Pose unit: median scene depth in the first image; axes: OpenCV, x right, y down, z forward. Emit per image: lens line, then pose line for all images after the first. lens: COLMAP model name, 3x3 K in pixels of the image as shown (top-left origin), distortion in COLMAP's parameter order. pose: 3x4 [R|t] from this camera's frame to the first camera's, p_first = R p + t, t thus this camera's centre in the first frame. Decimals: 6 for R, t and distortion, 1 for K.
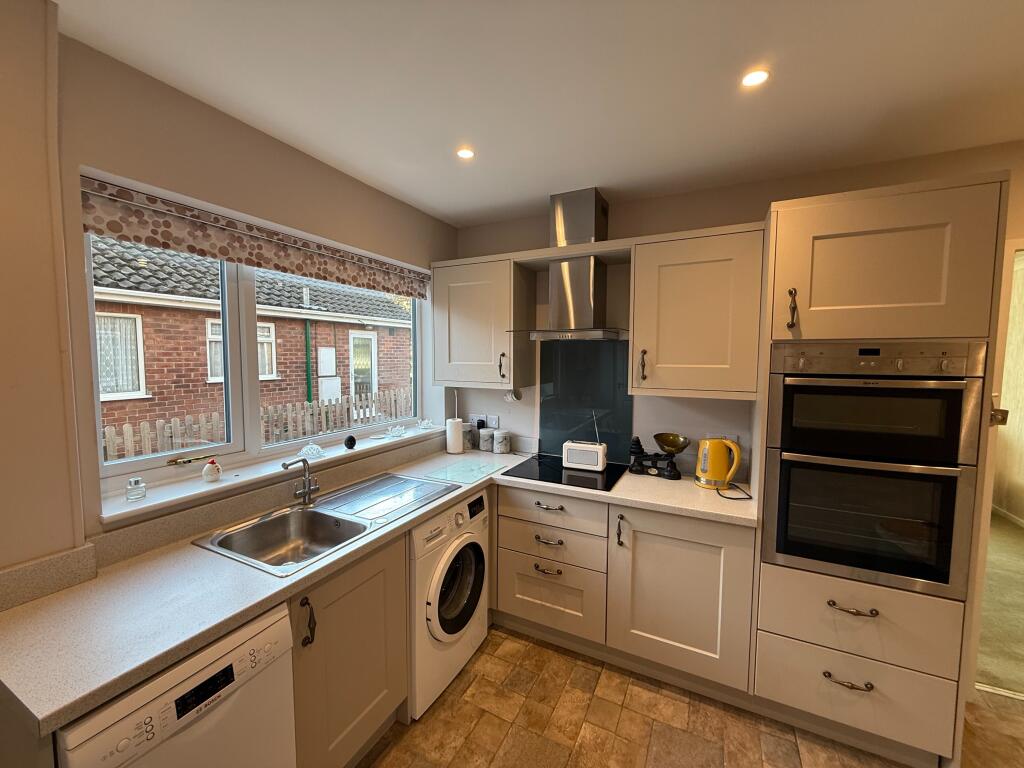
lens RADIAL K [[409.6, 0, 512.0], [0, 409.6, 384.0], [0, 0, 1]] dist [0.000490, -0.000103]
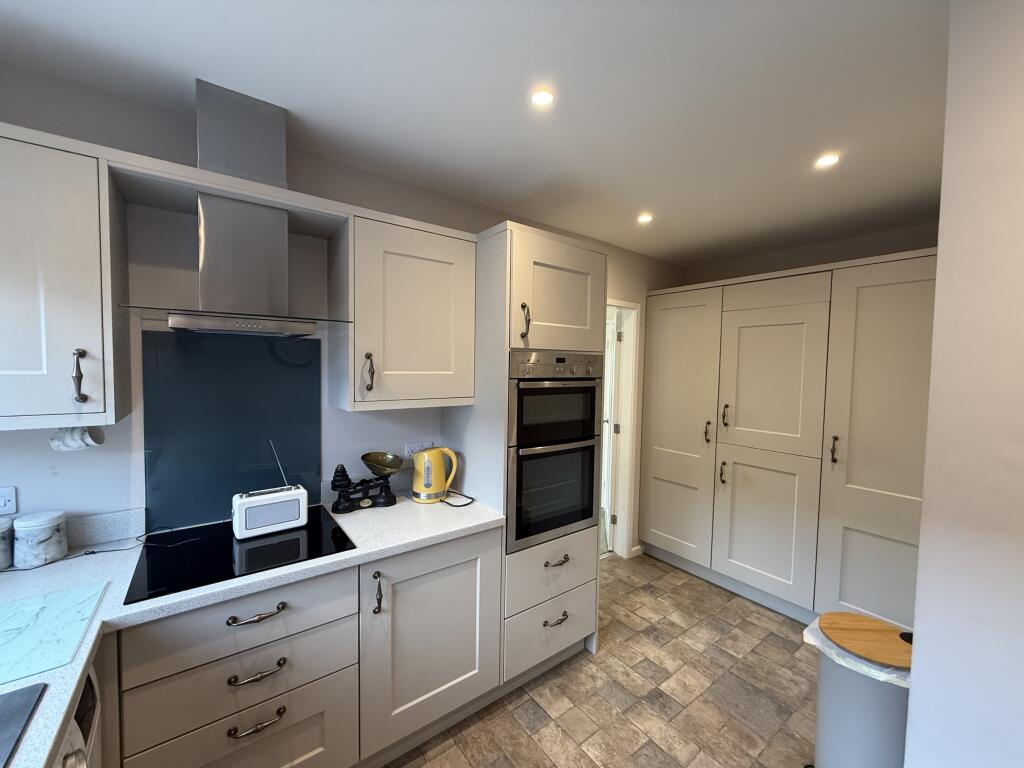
lens RADIAL K [[406.7, 0, 512.0], [0, 406.7, 384.0], [0, 0, 1]] dist [-0.001448, -0.000086]
pose [[0.445237, -0.037228, 0.894639, -0.260369], [0.048539, 0.998670, 0.017400, -0.023979], [-0.894096, 0.035678, 0.446451, 0.409549]]
